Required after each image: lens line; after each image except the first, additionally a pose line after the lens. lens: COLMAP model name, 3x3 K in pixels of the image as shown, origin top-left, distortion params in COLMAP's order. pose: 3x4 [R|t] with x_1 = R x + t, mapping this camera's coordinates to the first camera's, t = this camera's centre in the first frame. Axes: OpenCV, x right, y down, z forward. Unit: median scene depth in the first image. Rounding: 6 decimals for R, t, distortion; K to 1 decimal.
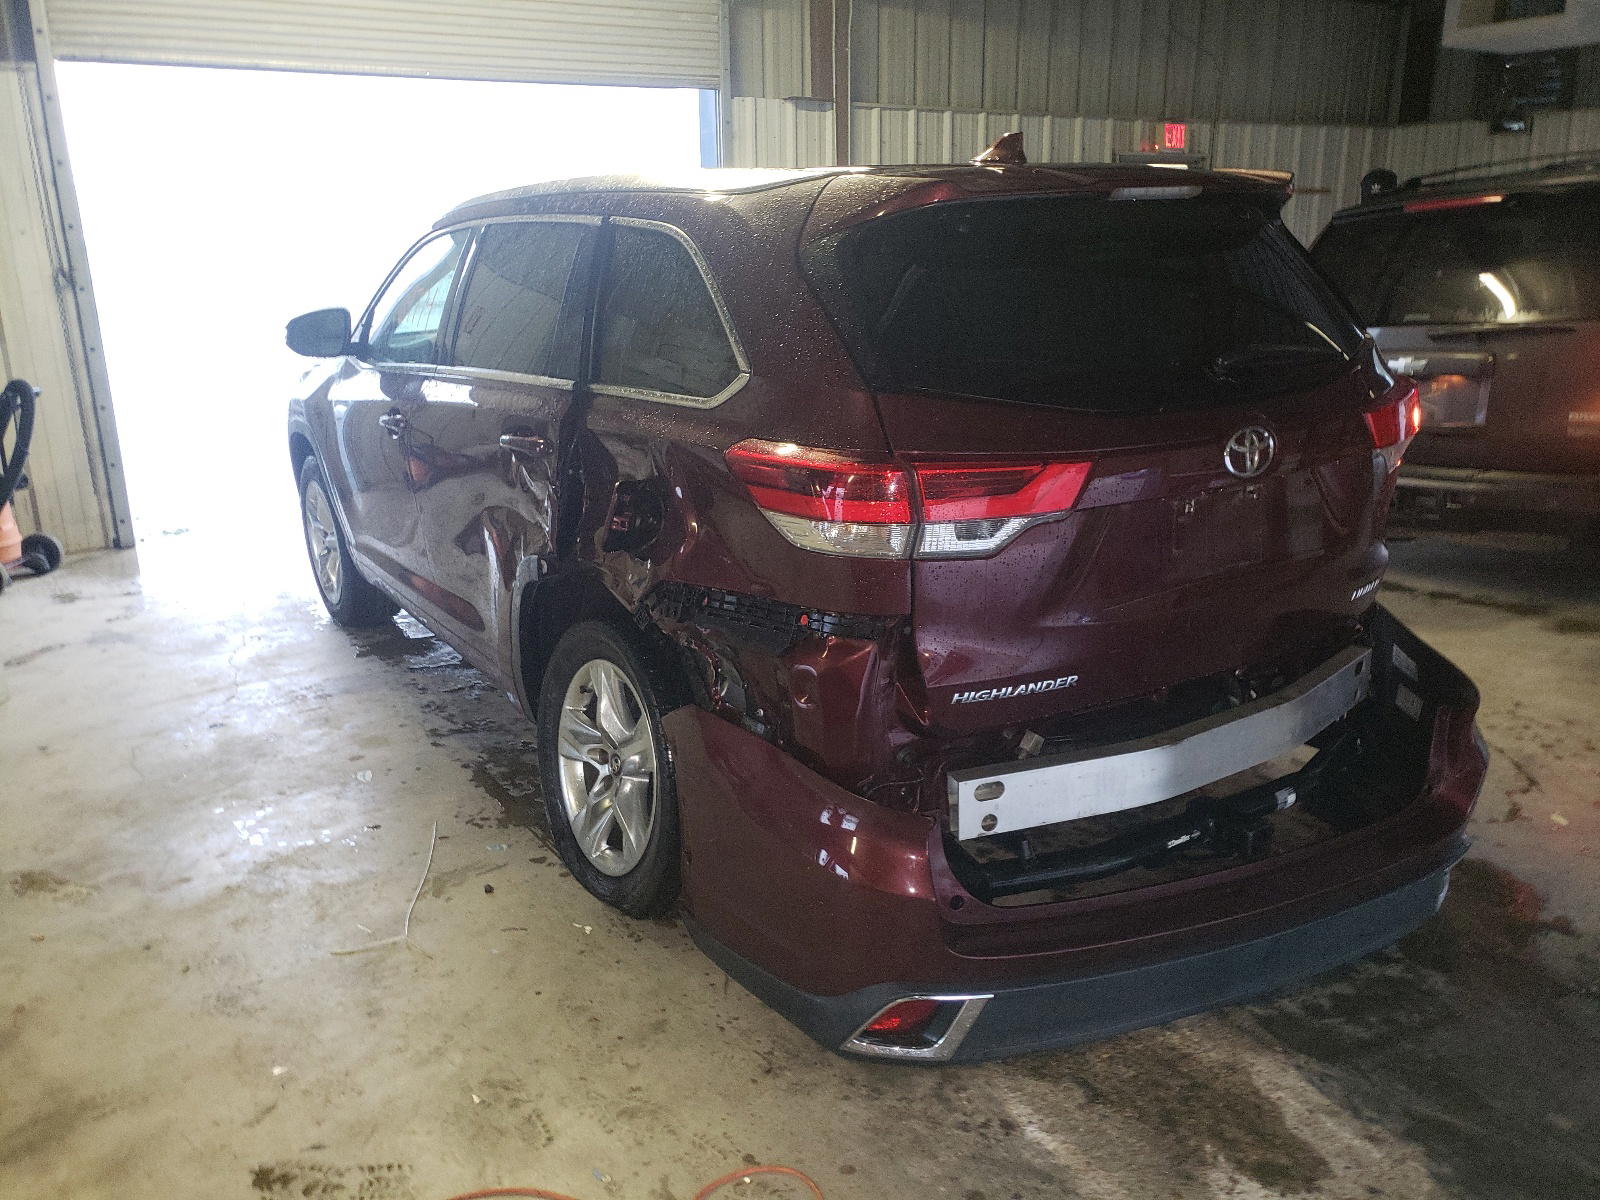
lens RADIAL K [[1218.0, 0, 801.4], [0, 1218.0, 590.9], [0, 0, 1]] dist [-0.115195, 0.132789]
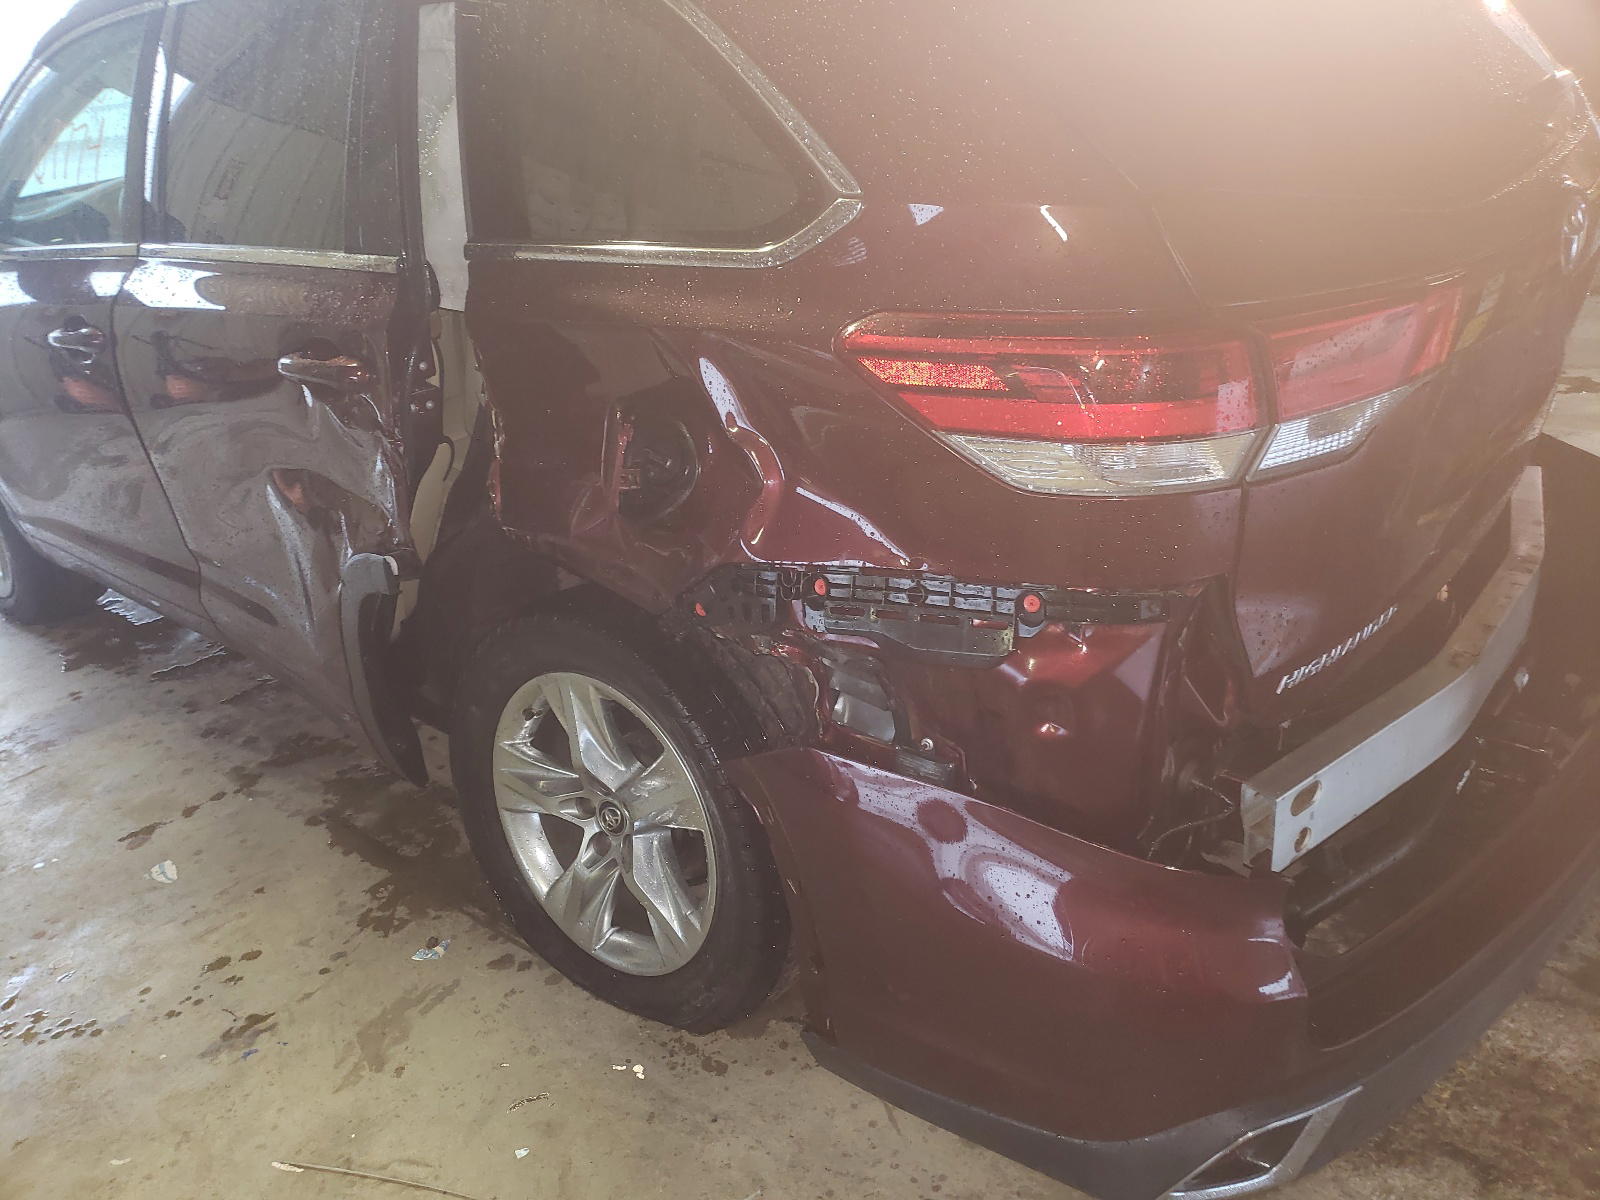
lens RADIAL K [[1218.0, 0, 801.4], [0, 1218.0, 590.9], [0, 0, 1]] dist [-0.115195, 0.132789]
pose [[0.951145, -0.186039, 0.246399, -0.186665], [0.146373, 0.974395, 0.170673, -0.075212], [-0.271842, -0.126269, 0.954022, 0.332429]]
